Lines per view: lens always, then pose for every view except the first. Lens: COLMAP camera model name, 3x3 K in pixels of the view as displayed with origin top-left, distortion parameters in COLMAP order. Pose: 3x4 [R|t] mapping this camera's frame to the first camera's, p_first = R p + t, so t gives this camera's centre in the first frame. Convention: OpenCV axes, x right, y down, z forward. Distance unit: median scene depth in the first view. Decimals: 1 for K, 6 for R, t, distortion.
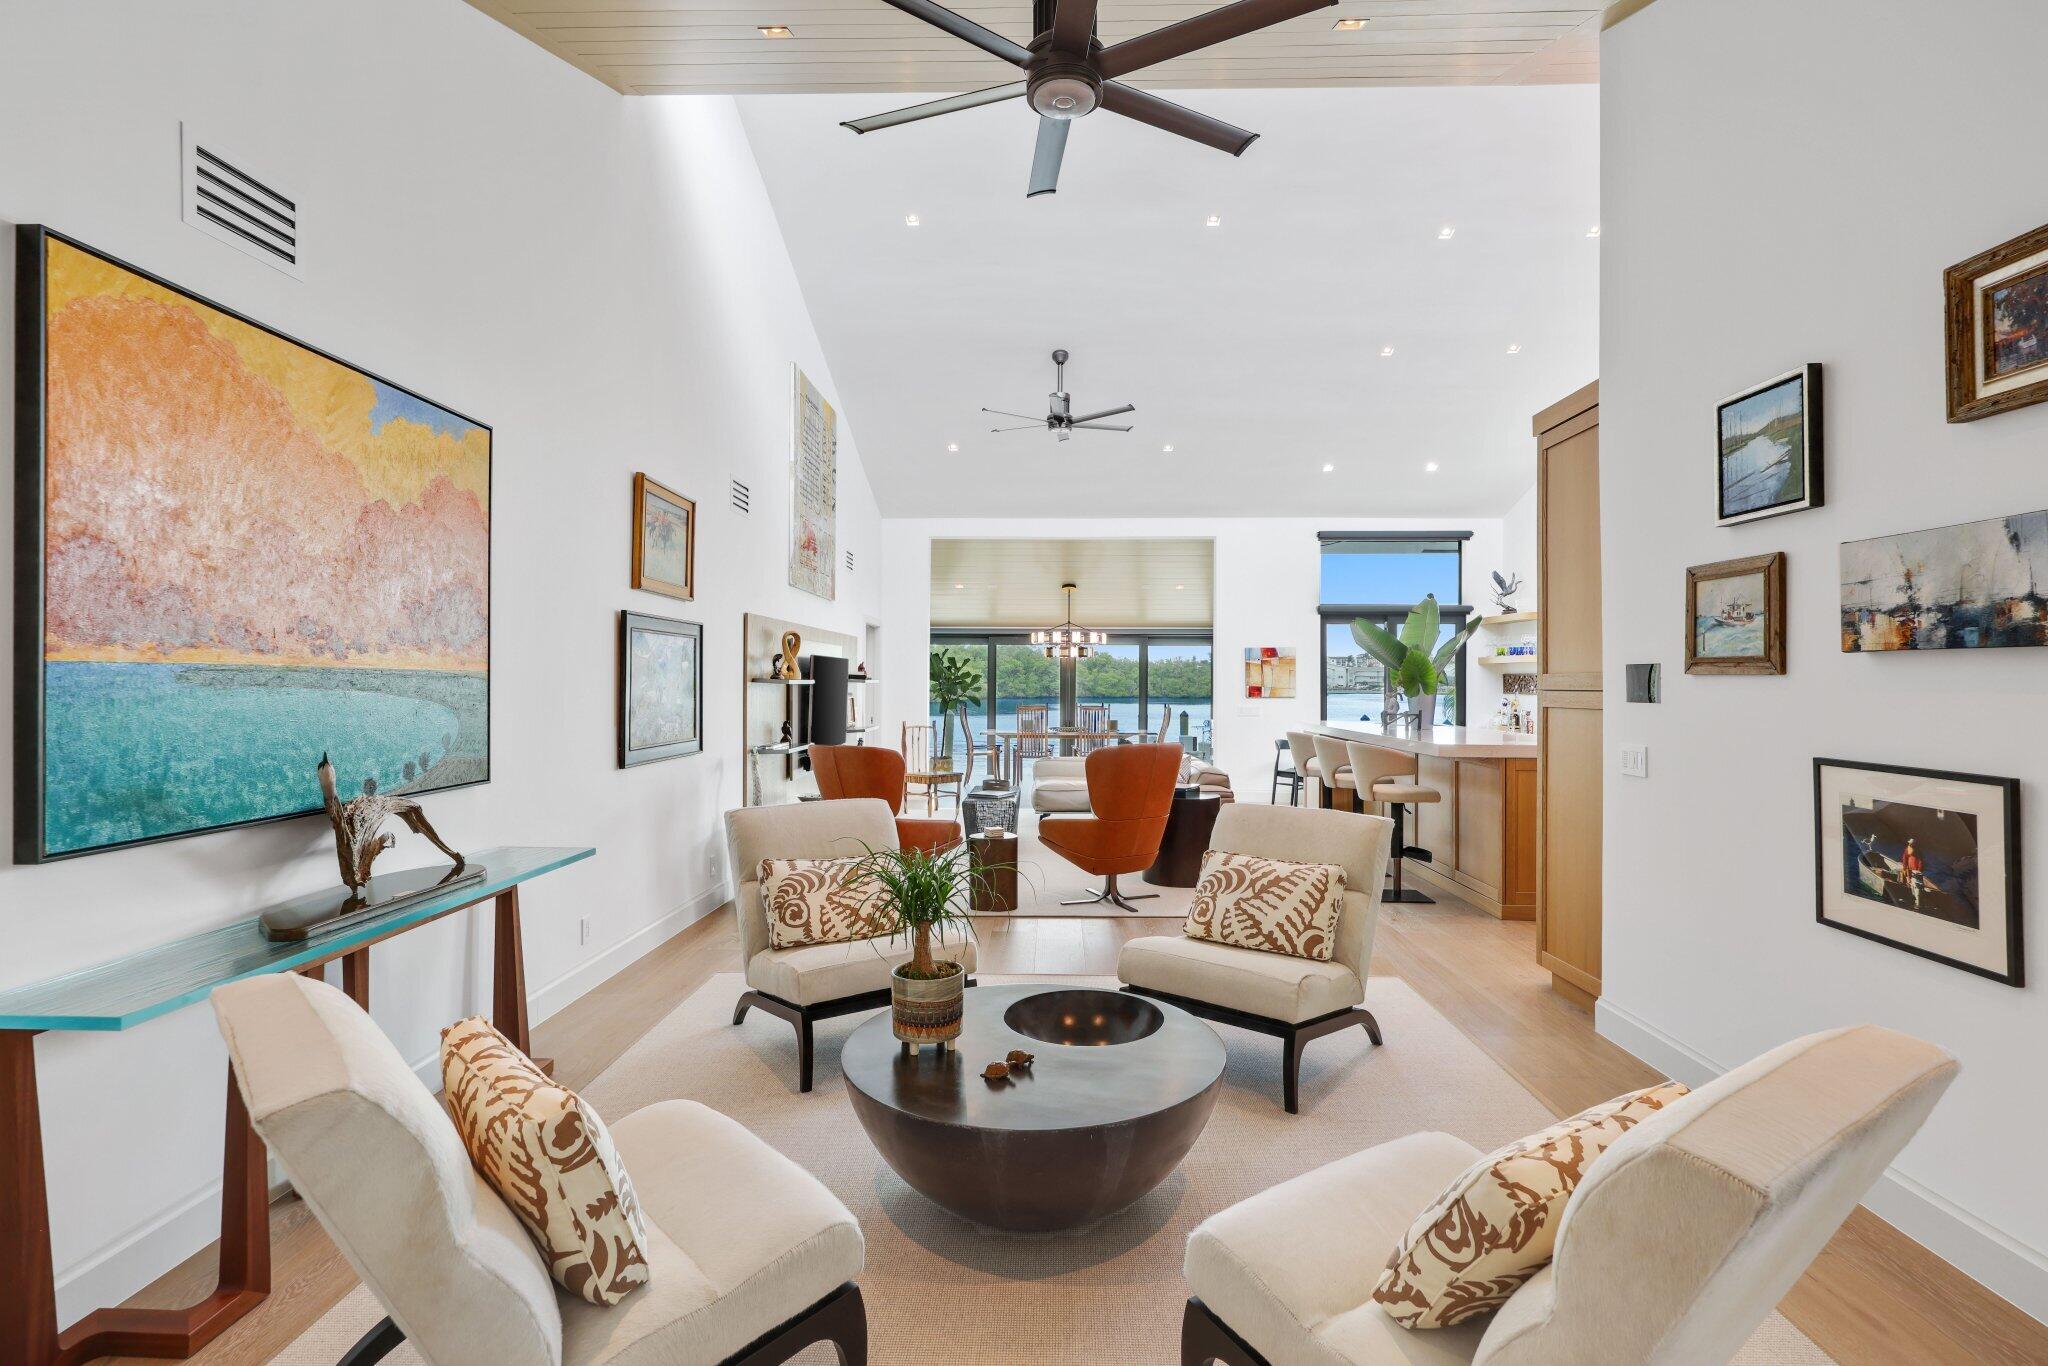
lens RADIAL K [[984.2, 0, 1024.0], [0, 984.2, 683.0], [0, 0, 1]] dist [0.000154, 0.000125]
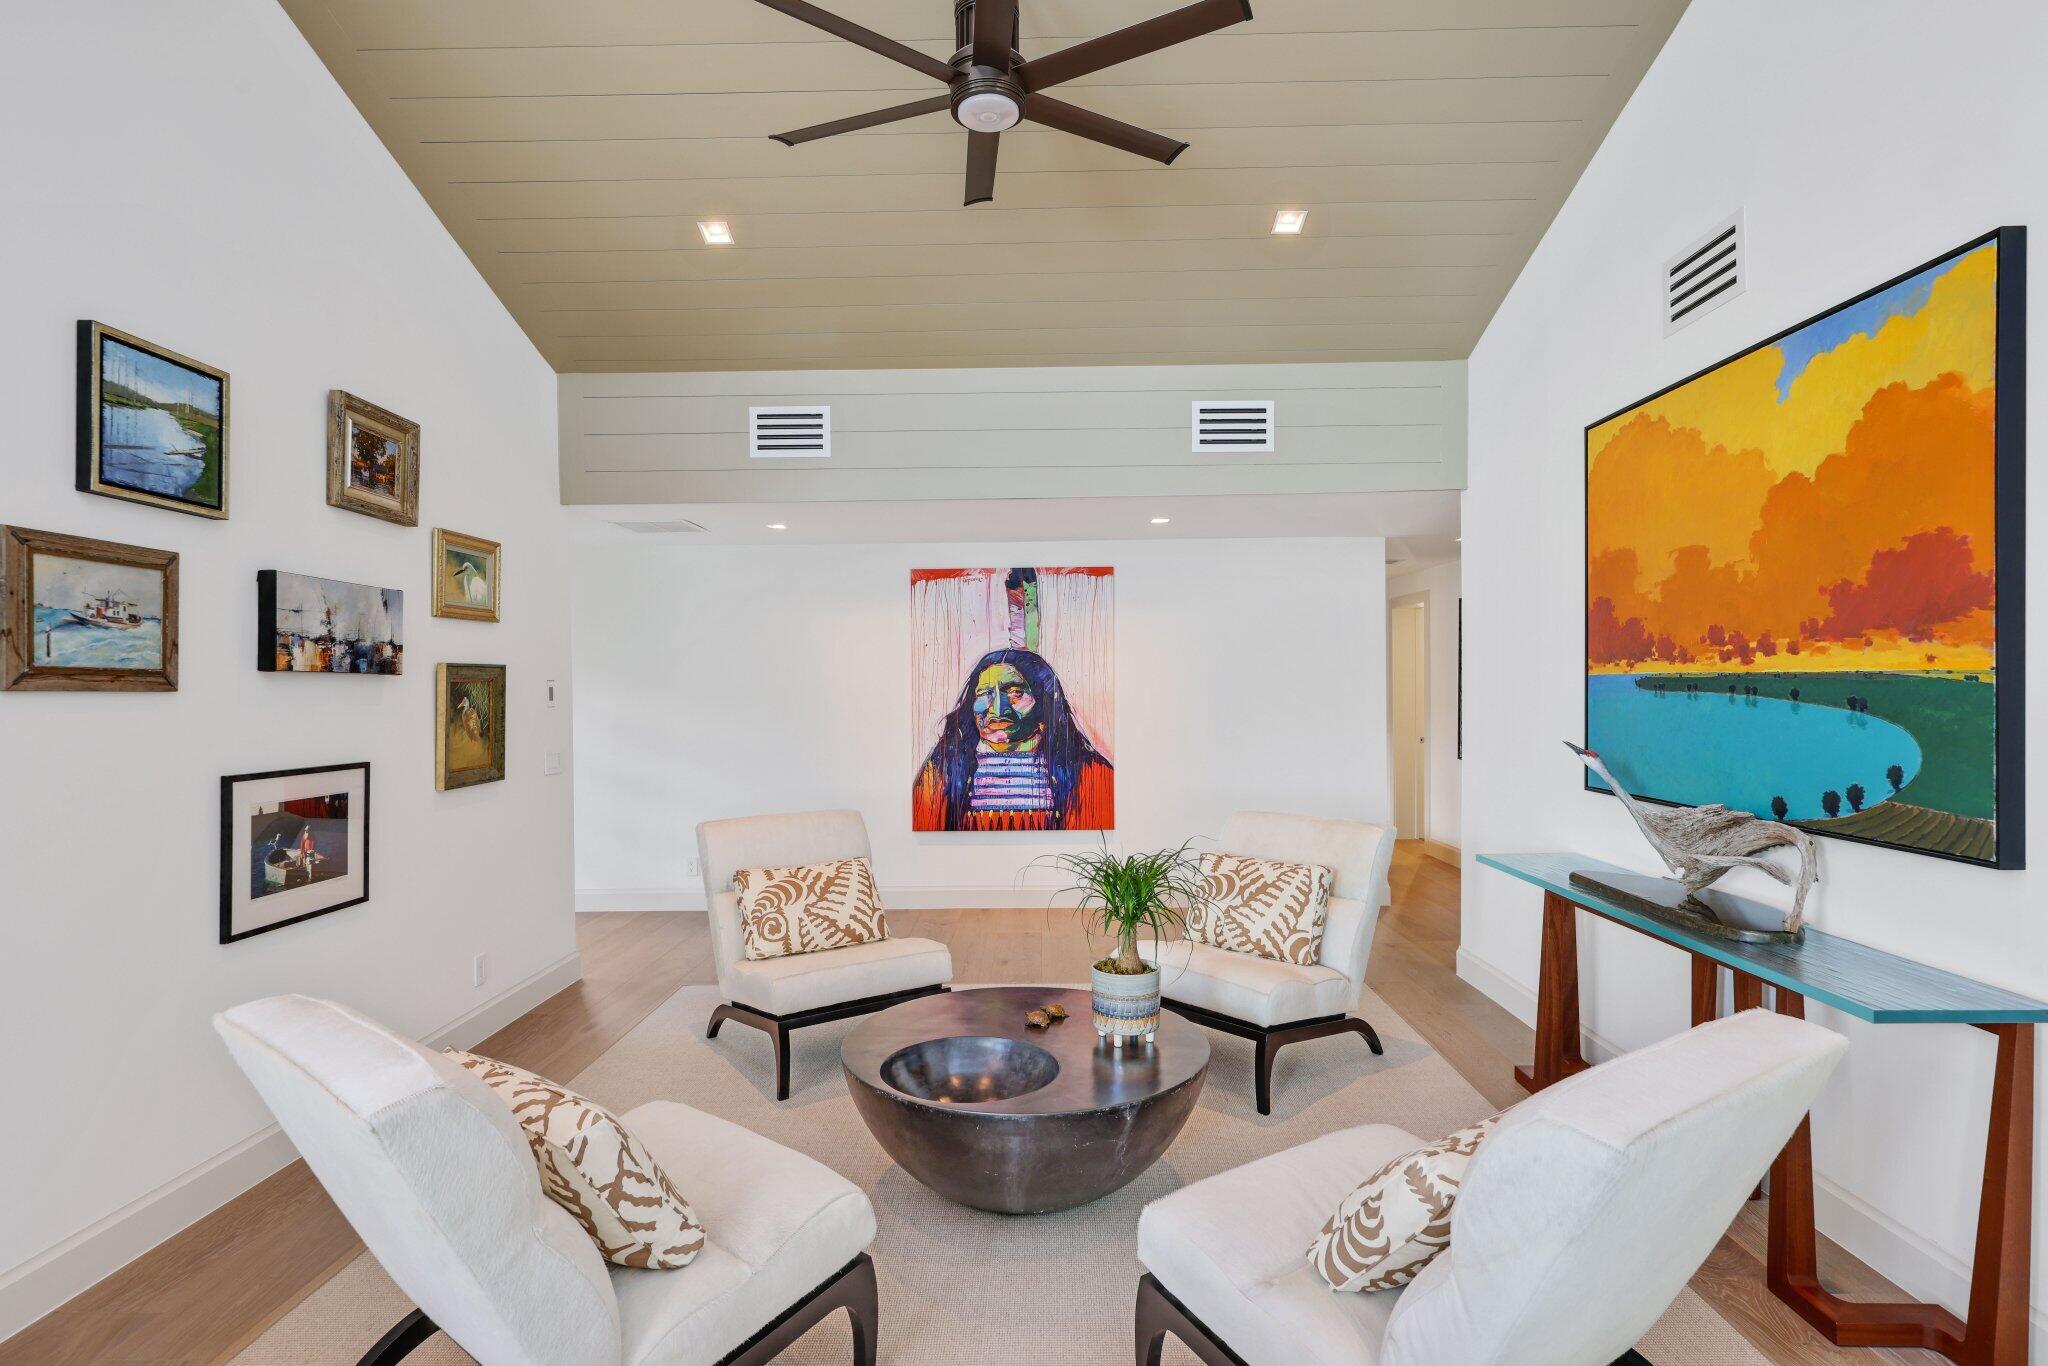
lens RADIAL K [[984.2, 0, 1024.0], [0, 984.2, 683.0], [0, 0, 1]] dist [0.000154, 0.000125]
pose [[-0.999943, 0.007574, -0.007523, 0.016201], [0.007598, 0.999966, -0.003105, -0.008509], [0.007499, -0.003162, -0.999967, 2.095192]]
